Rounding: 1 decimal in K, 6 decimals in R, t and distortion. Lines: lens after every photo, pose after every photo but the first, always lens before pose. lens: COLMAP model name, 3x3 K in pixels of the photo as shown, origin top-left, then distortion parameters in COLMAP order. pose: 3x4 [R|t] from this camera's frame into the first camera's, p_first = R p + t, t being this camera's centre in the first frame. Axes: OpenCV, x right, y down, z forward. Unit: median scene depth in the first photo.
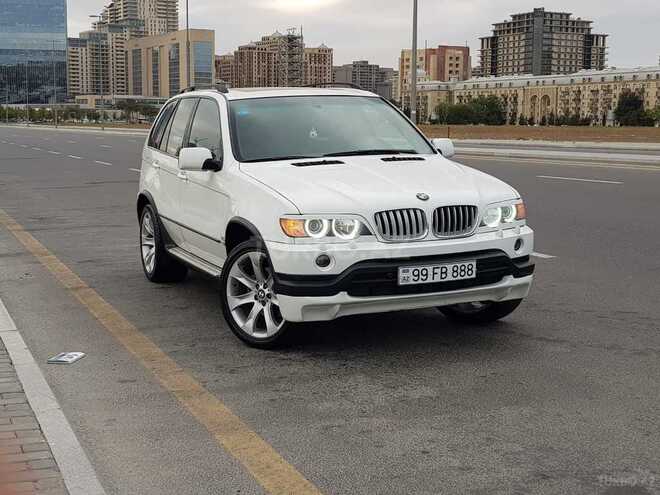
lens RADIAL K [[1015.2, 0, 319.7], [0, 1015.2, 249.4], [0, 0, 1]] dist [0.106025, 0.034439]
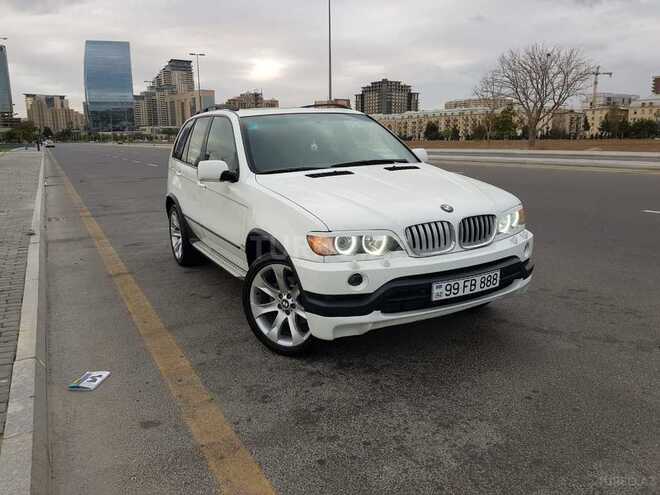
lens RADIAL K [[509.3, 0, 330.0], [0, 509.3, 247.5], [0, 0, 1]] dist [0.084548, -0.129279]
pose [[0.993709, -0.035298, 0.106286, -0.064099], [0.026318, 0.996056, 0.084733, -0.055057], [-0.108858, -0.081403, 0.990719, 0.476048]]
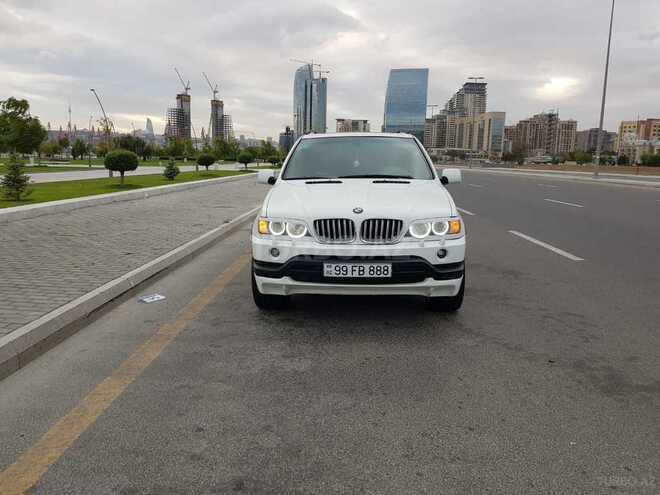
lens RADIAL K [[519.3, 0, 333.5], [0, 519.3, 243.7], [0, 0, 1]] dist [0.128024, -0.183675]
pose [[0.911928, 0.085151, -0.401419, 0.320559], [-0.073142, 0.996298, 0.045180, -0.034695], [0.403780, -0.011841, 0.914780, 0.355075]]
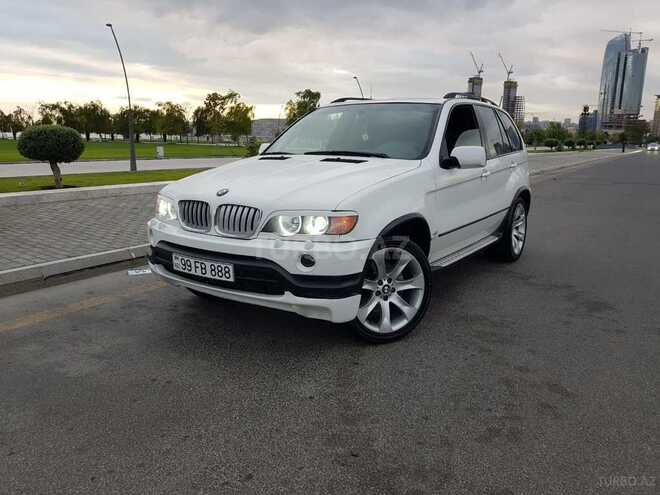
lens RADIAL K [[529.8, 0, 330.1], [0, 529.8, 228.3], [0, 0, 1]] dist [0.021829, -0.003696]
pose [[0.565063, 0.160354, -0.809315, 0.559129], [-0.133742, 0.985760, 0.101936, -0.079105], [0.814136, 0.050639, 0.578463, 0.730267]]
